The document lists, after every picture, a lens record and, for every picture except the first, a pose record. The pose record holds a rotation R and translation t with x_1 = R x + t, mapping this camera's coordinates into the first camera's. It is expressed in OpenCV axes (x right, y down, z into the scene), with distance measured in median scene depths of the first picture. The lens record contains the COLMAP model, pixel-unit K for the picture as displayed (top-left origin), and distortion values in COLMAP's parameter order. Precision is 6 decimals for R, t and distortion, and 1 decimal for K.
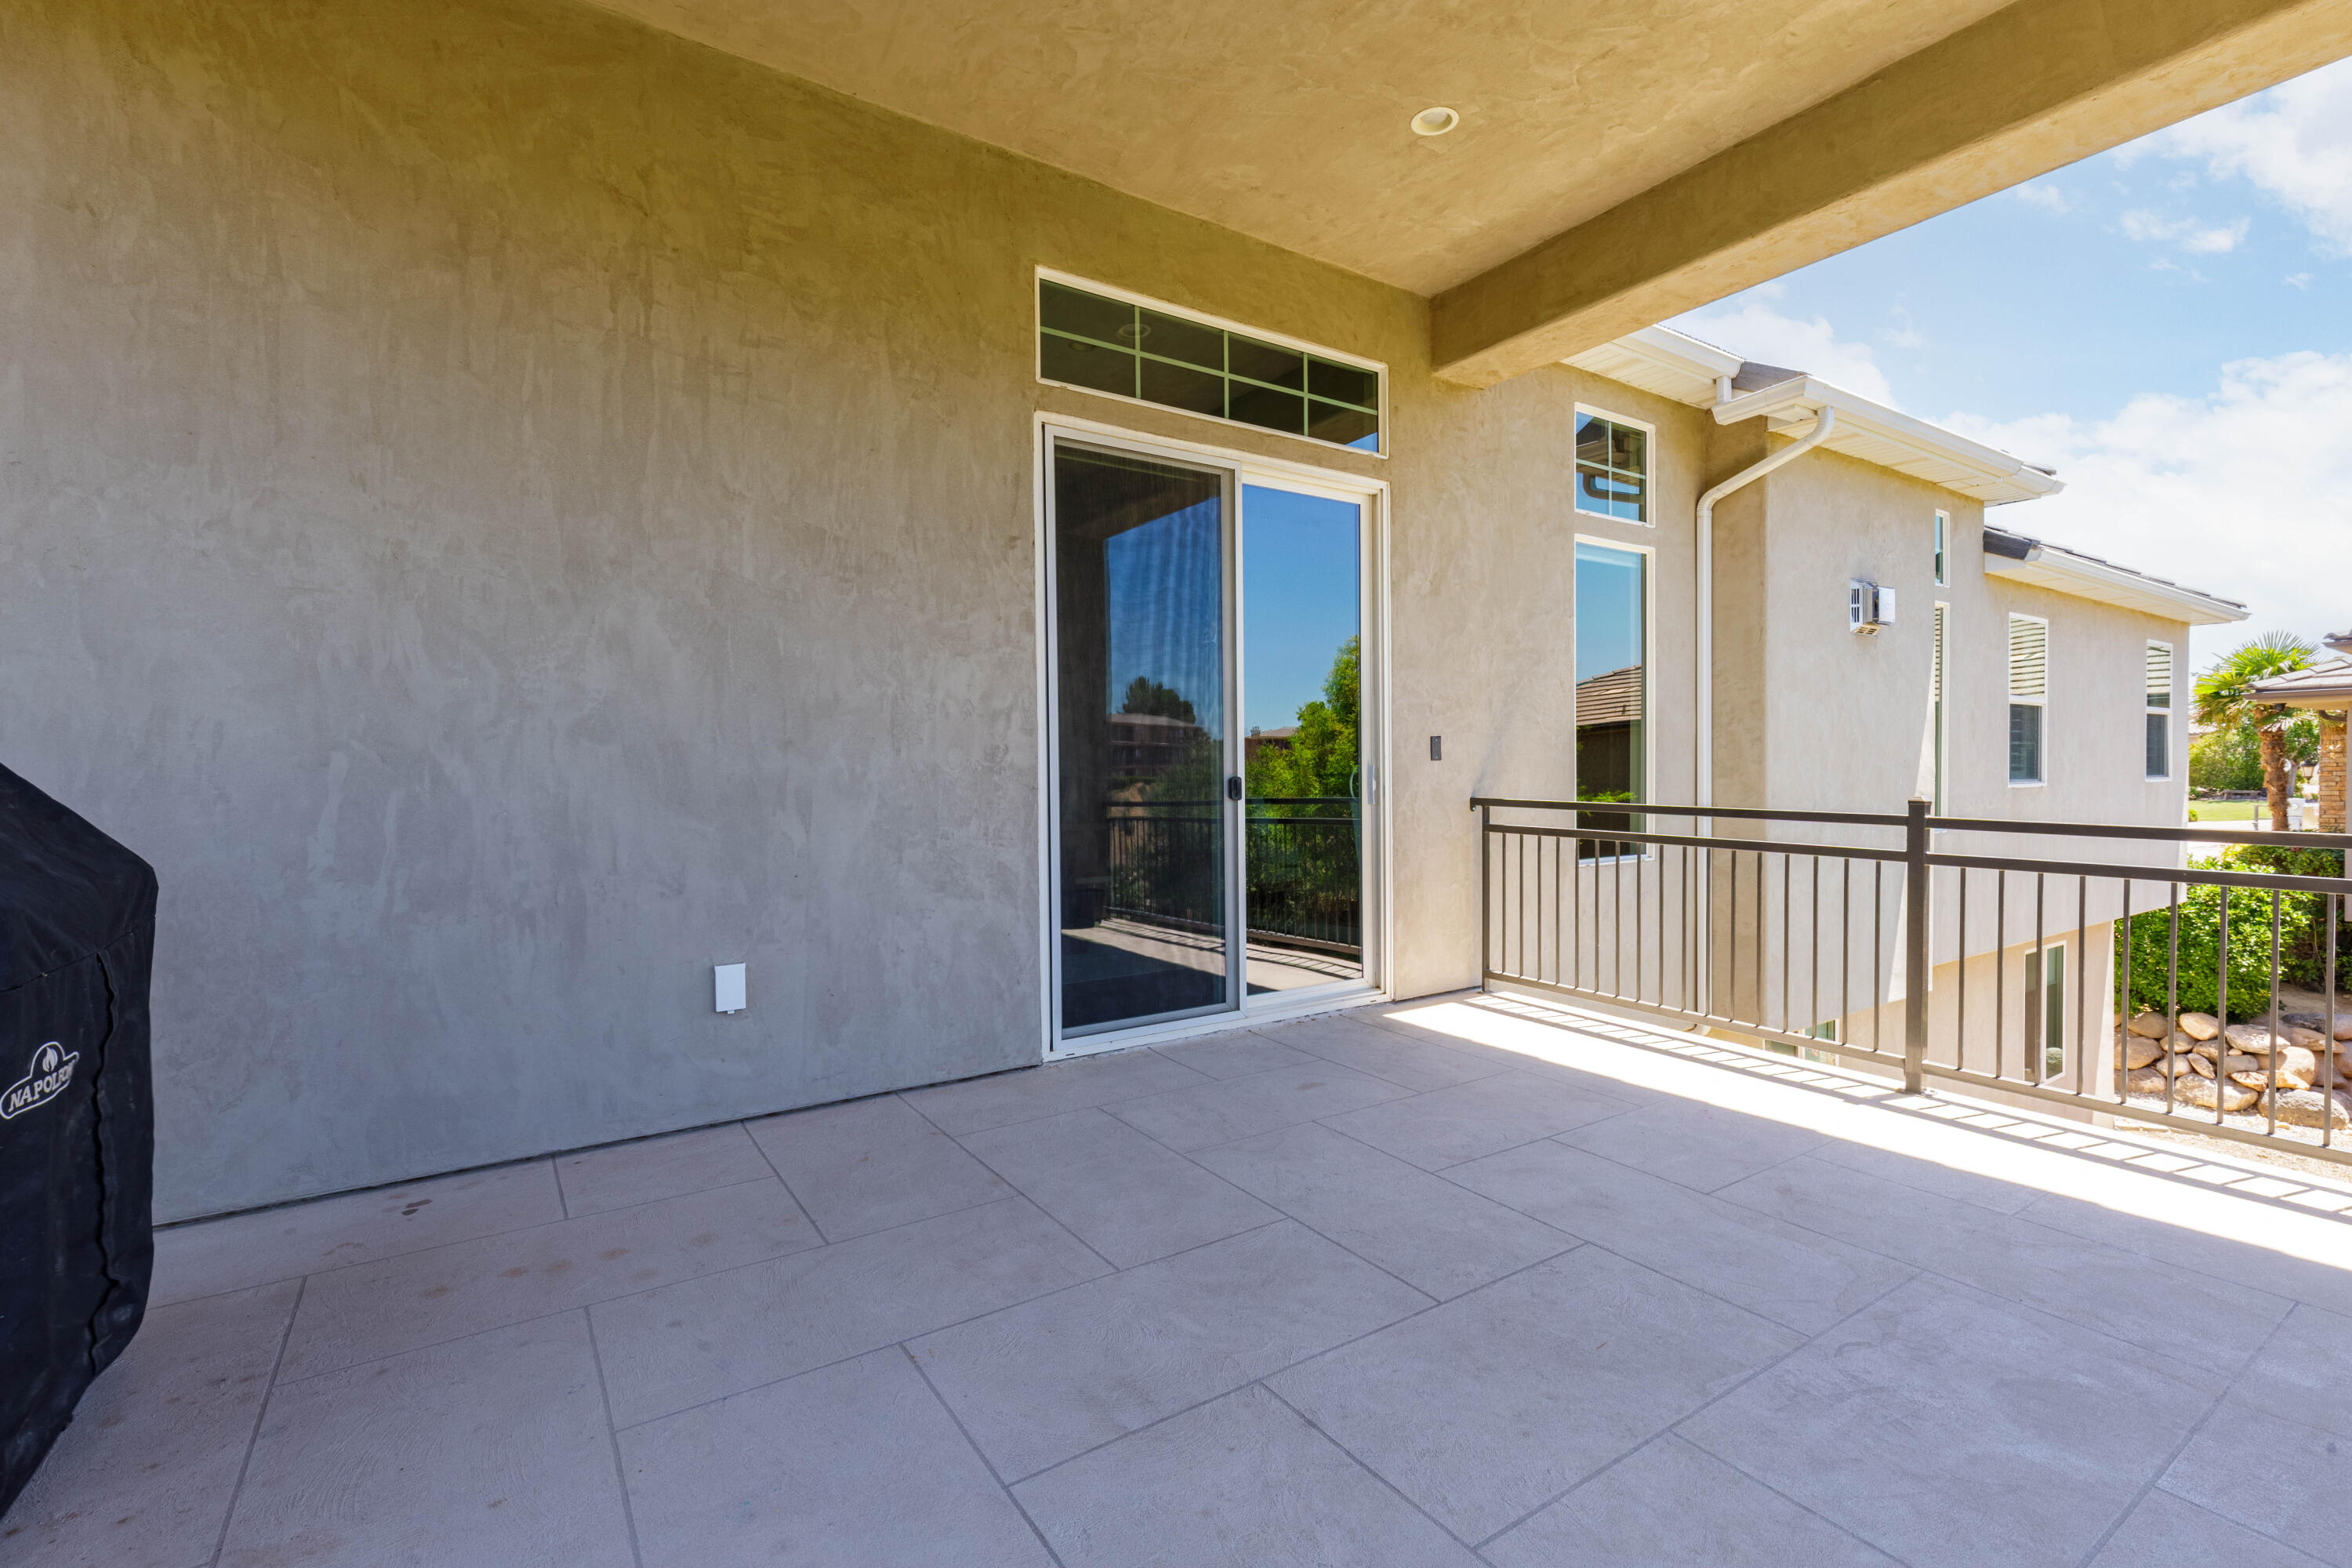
lens RADIAL K [[1056.5, 0, 1178.9], [0, 1056.5, 783.1], [0, 0, 1]] dist [0.007174, -0.001892]
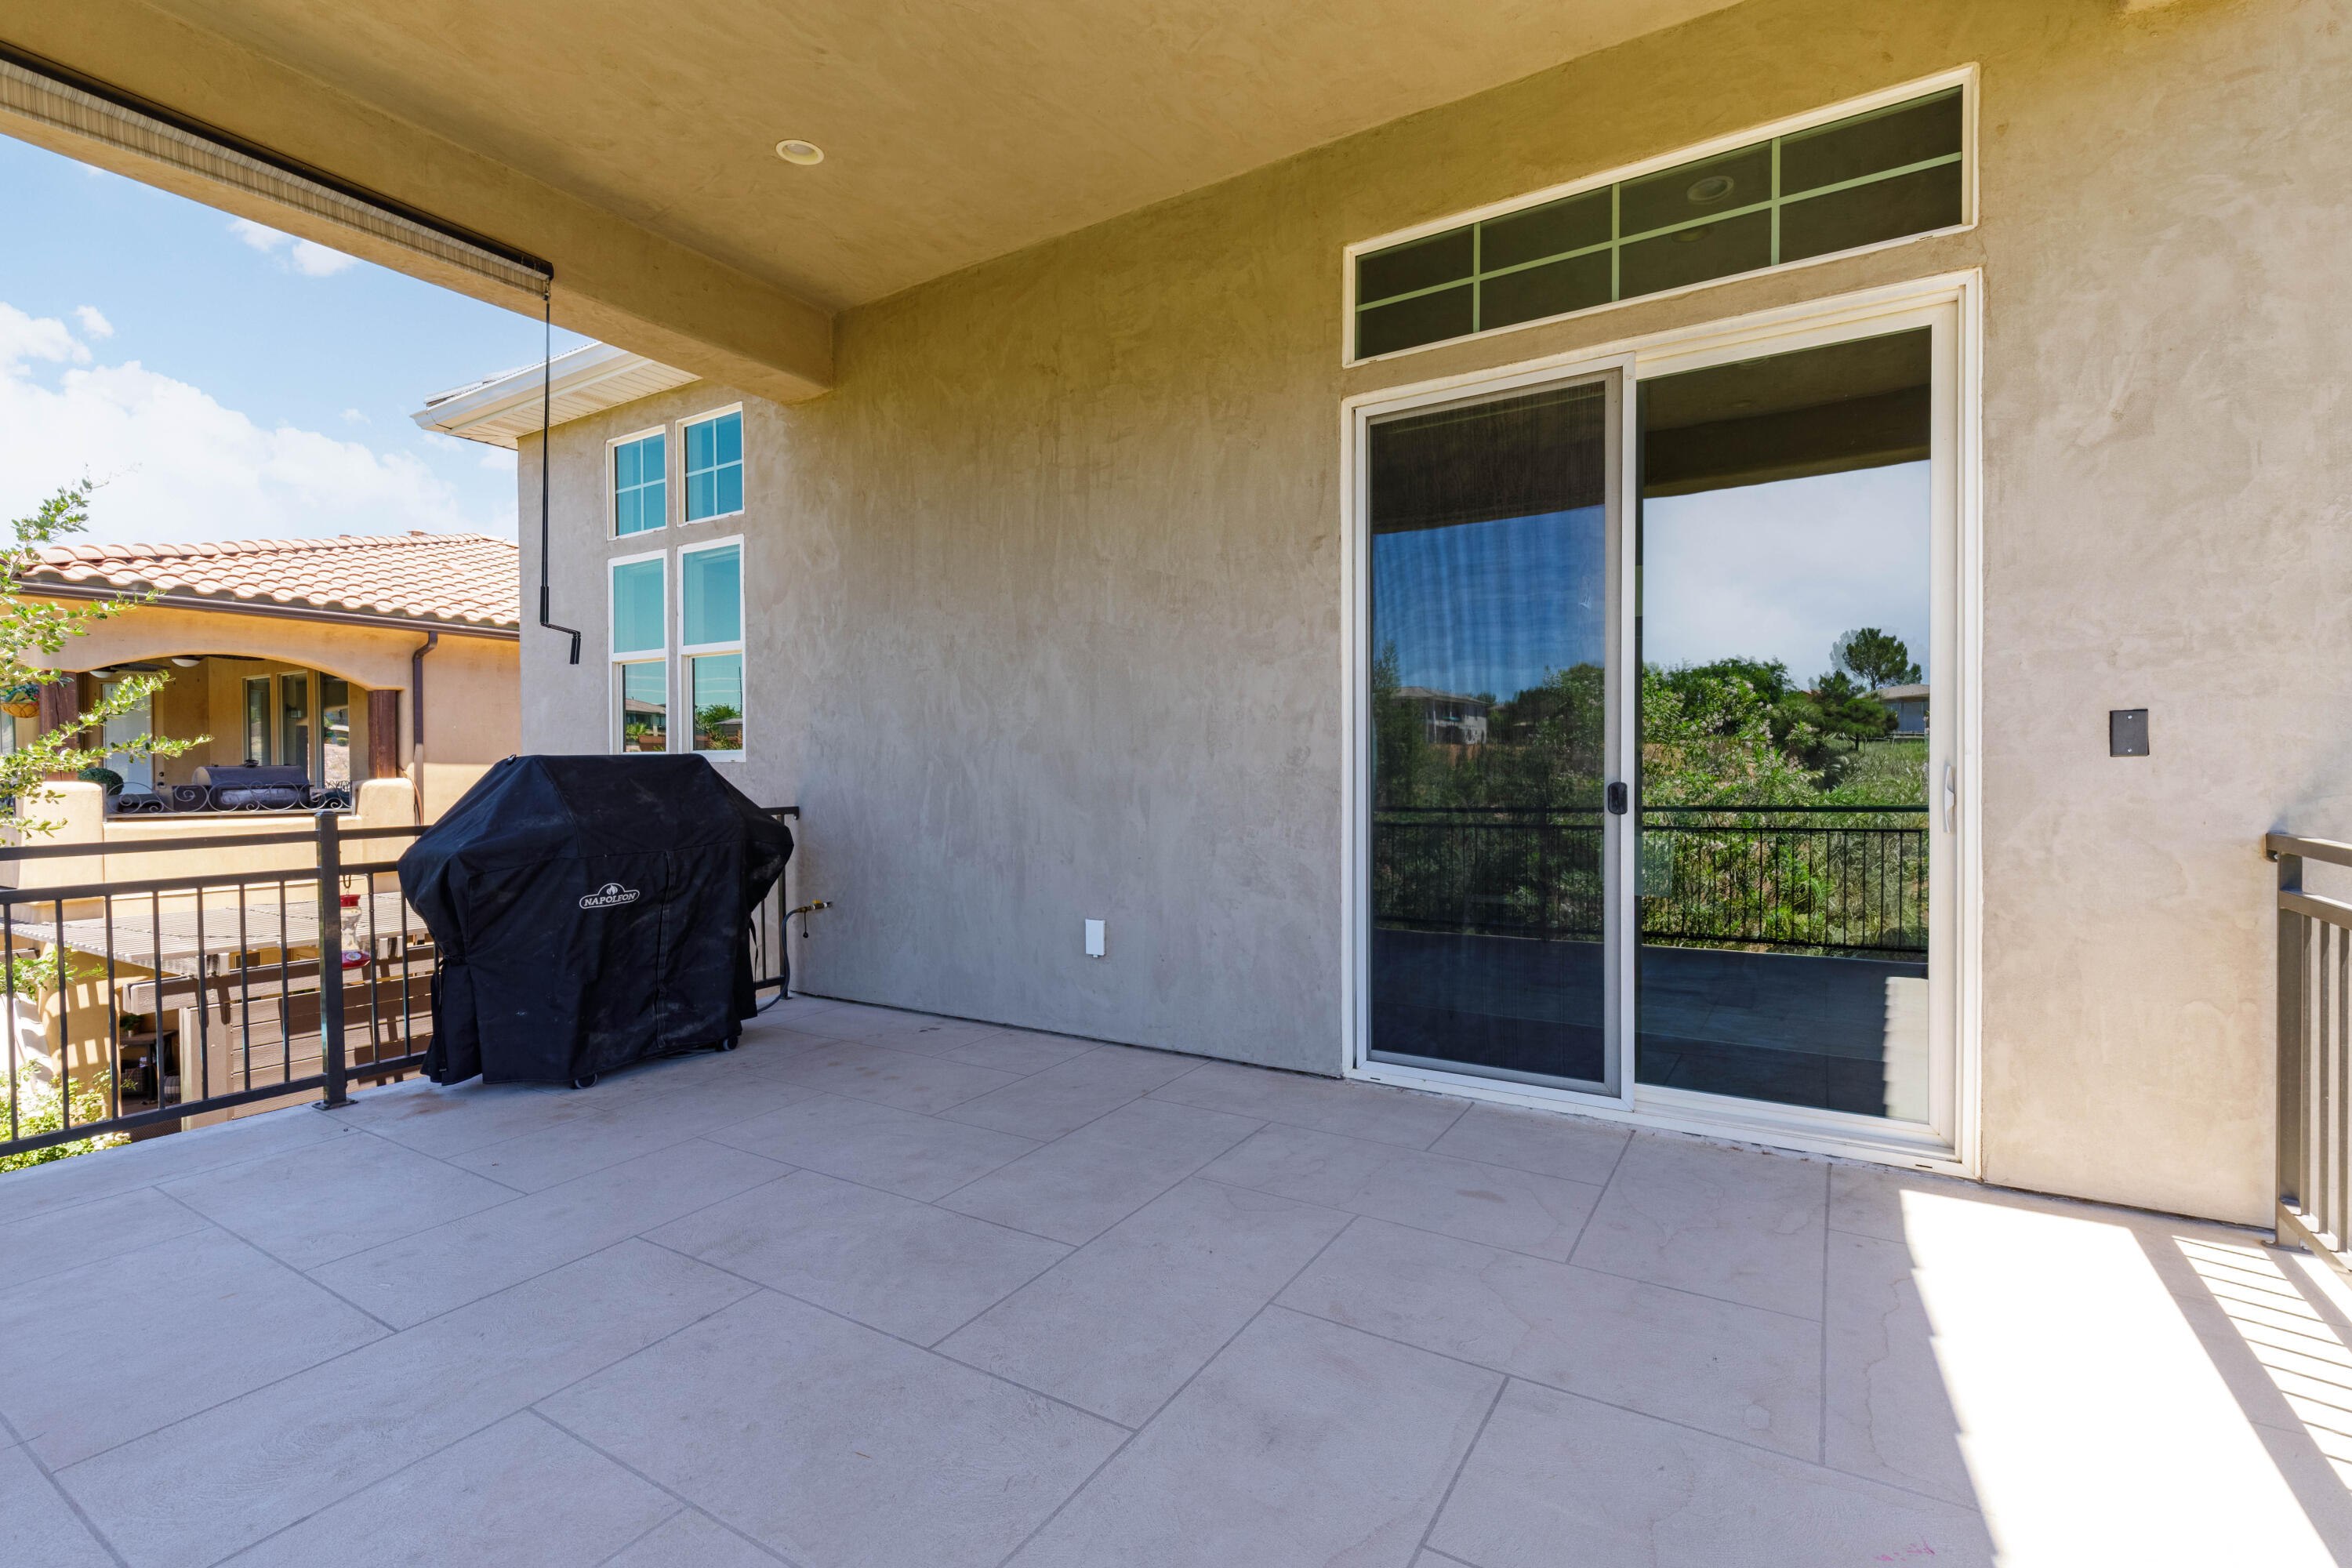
lens RADIAL K [[1056.5, 0, 1187.2], [0, 1056.5, 782.1], [0, 0, 1]] dist [0.007174, -0.001892]
pose [[0.410710, 0.014638, -0.911648, 0.788157], [-0.009135, 0.999887, 0.011939, -0.015993], [0.911720, 0.003424, 0.410797, 0.545019]]
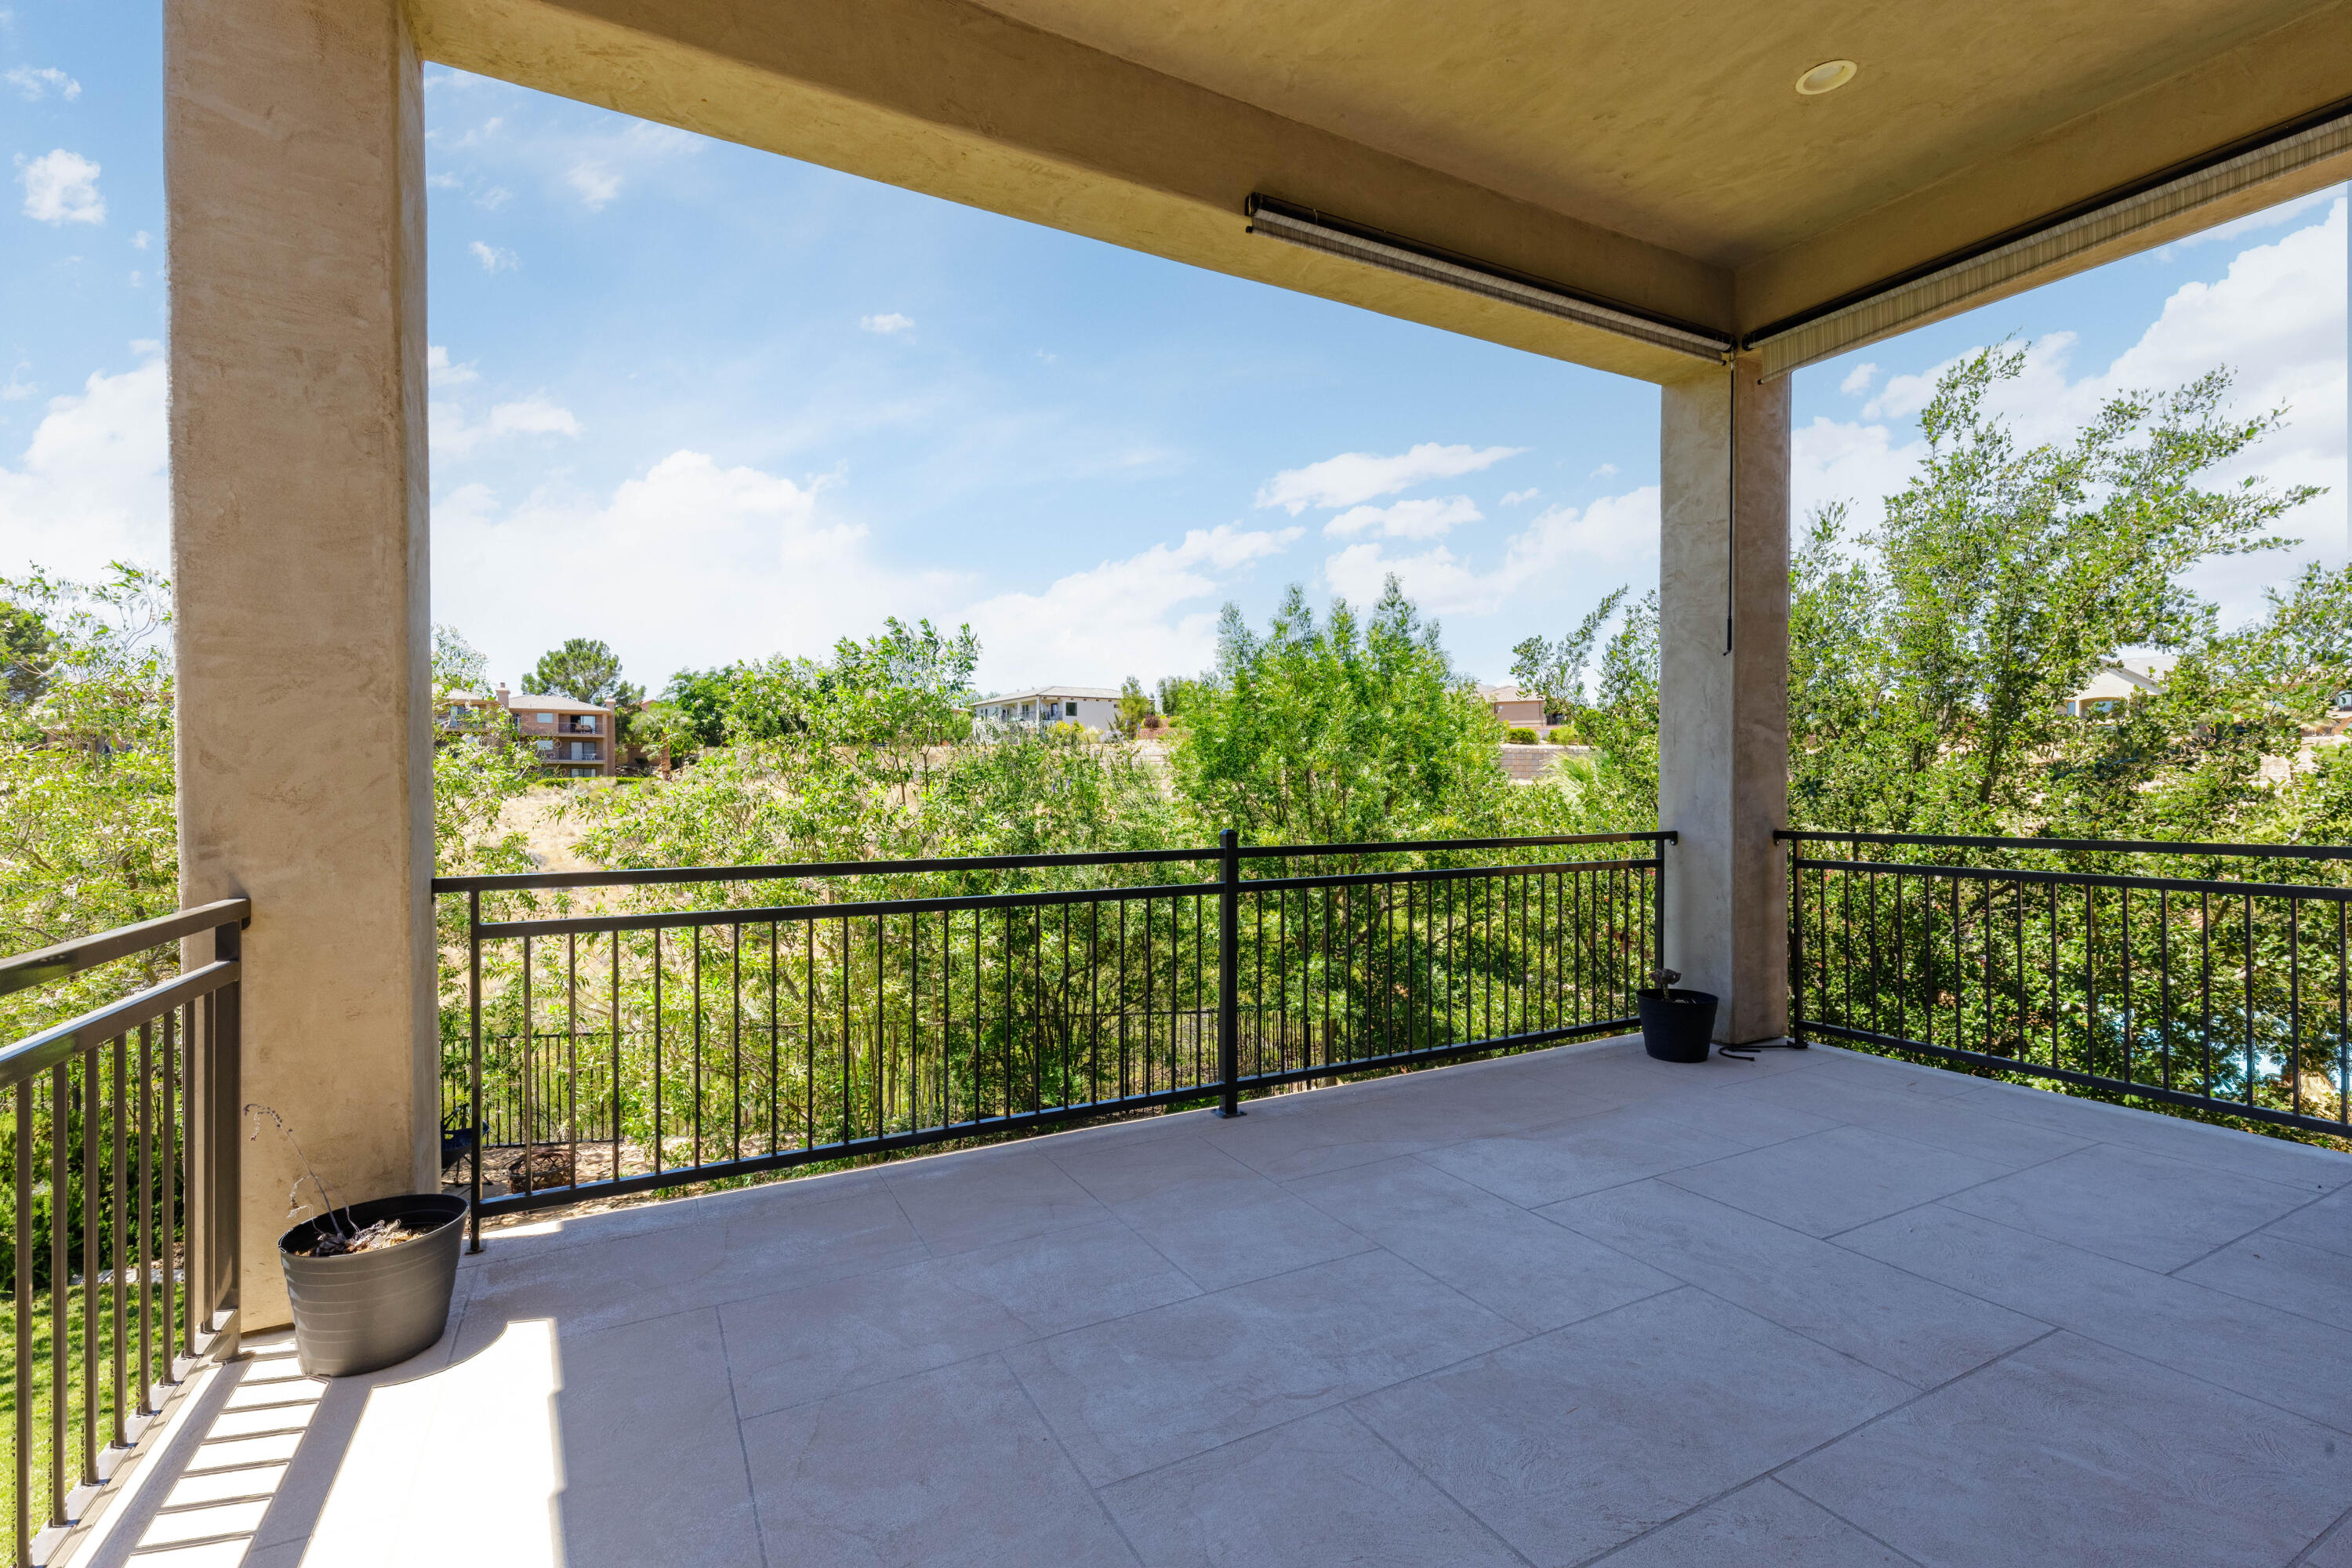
lens RADIAL K [[1056.5, 0, 1177.0], [0, 1056.5, 780.0], [0, 0, 1]] dist [0.007174, -0.001892]
pose [[-0.994331, 0.009532, 0.105905, 0.397663], [0.011524, 0.999768, 0.018210, -0.034382], [-0.105707, 0.019327, -0.994210, 1.214211]]
